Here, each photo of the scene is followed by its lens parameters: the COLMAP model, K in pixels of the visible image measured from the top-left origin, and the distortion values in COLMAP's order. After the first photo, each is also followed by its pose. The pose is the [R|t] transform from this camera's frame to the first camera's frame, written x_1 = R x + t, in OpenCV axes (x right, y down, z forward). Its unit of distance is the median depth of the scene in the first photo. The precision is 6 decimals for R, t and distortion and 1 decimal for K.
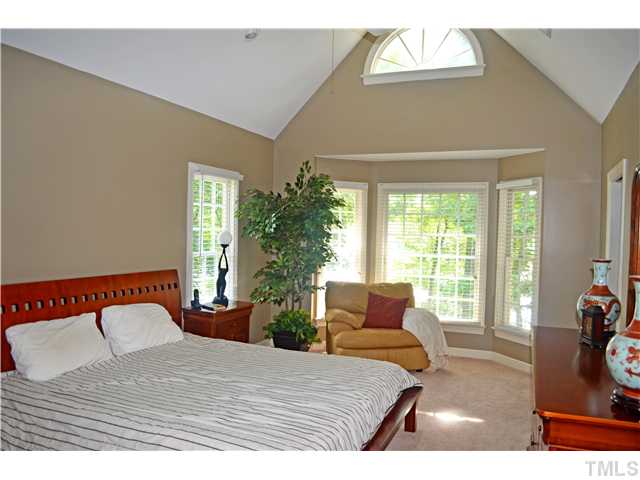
lens RADIAL K [[502.8, 0, 320.0], [0, 502.8, 240.0], [0, 0, 1]] dist [-0.085667, 0.014733]
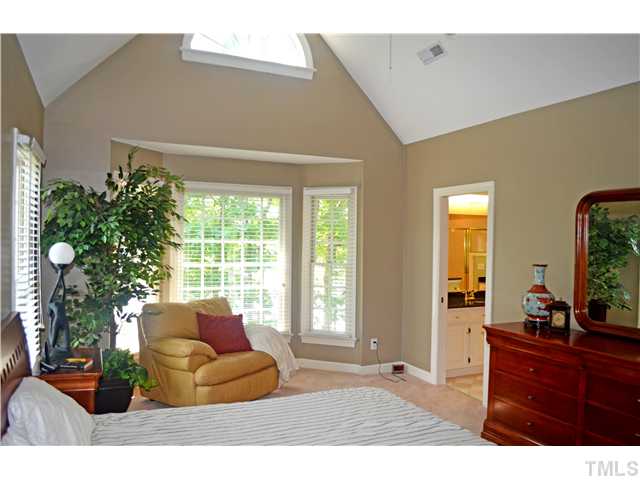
lens RADIAL K [[517.2, 0, 332.8], [0, 517.2, 238.5], [0, 0, 1]] dist [-0.044552, 0.003979]
pose [[0.667645, -0.012054, 0.744382, -0.403064], [0.010826, 0.999920, 0.006482, -0.022635], [-0.744401, 0.003731, 0.667722, 0.276722]]
